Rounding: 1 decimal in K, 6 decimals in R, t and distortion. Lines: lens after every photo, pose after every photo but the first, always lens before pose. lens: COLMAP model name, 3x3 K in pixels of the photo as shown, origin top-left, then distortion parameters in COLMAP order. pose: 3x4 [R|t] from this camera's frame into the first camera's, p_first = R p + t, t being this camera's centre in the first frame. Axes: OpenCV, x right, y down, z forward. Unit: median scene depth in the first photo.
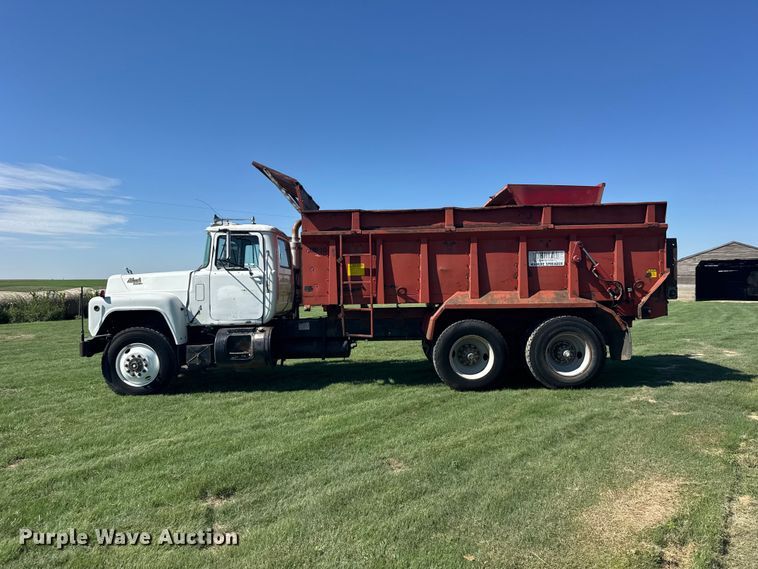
lens RADIAL K [[538.0, 0, 397.0], [0, 538.0, 286.8], [0, 0, 1]] dist [0.020914, -0.033338]
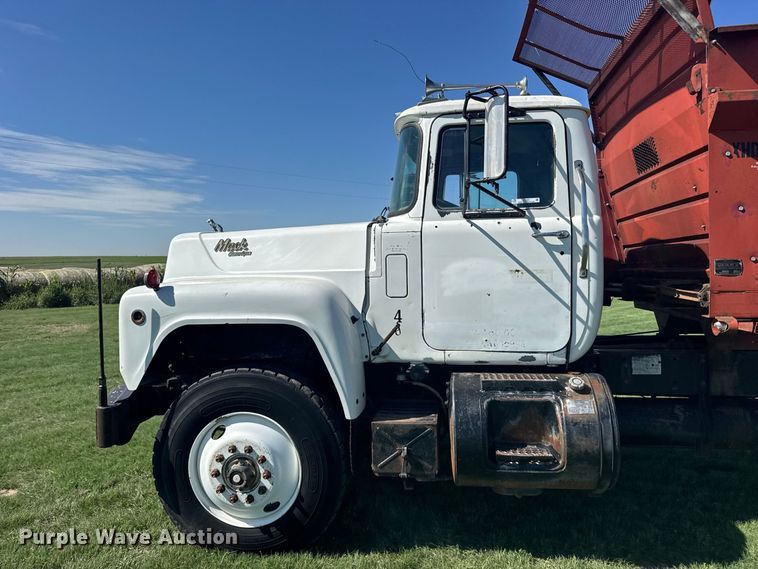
lens RADIAL K [[531.9, 0, 387.4], [0, 531.9, 290.3], [0, 0, 1]] dist [0.036150, -0.048682]
pose [[0.991347, 0.010484, -0.130845, -0.326823], [-0.004096, 0.998791, 0.048995, 0.002115], [0.131201, -0.048035, 0.990191, 0.636161]]
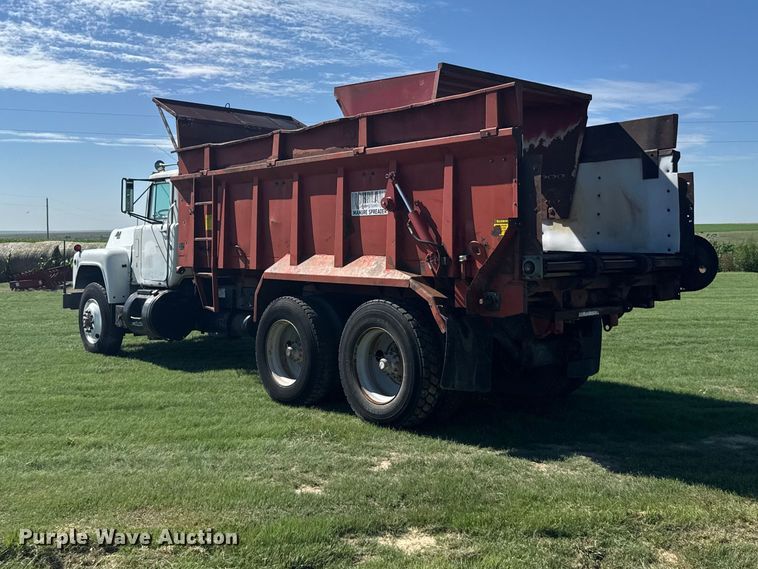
lens RADIAL K [[790.6, 0, 441.6], [0, 790.6, 267.5], [0, 0, 1]] dist [0.090192, 0.000000]
pose [[0.687775, 0.035620, -0.725050, 0.976784], [-0.004779, 0.998996, 0.044546, -0.019987], [0.725908, -0.027173, 0.687254, 0.449163]]
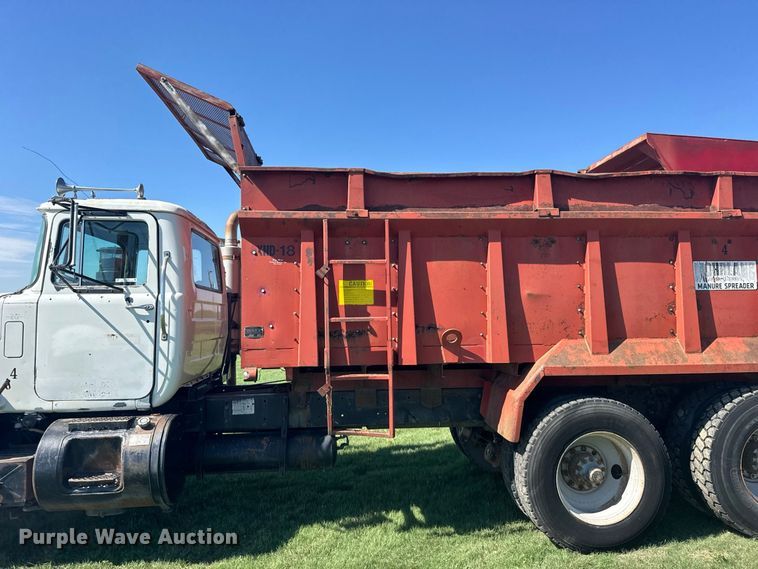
lens RADIAL K [[531.9, 0, 393.6], [0, 531.9, 299.3], [0, 0, 1]] dist [0.036150, -0.048682]
pose [[0.995623, 0.008301, 0.093089, -0.085954], [-0.004705, 0.999236, -0.038789, -0.007902], [-0.093340, 0.038182, 0.994902, 0.521197]]
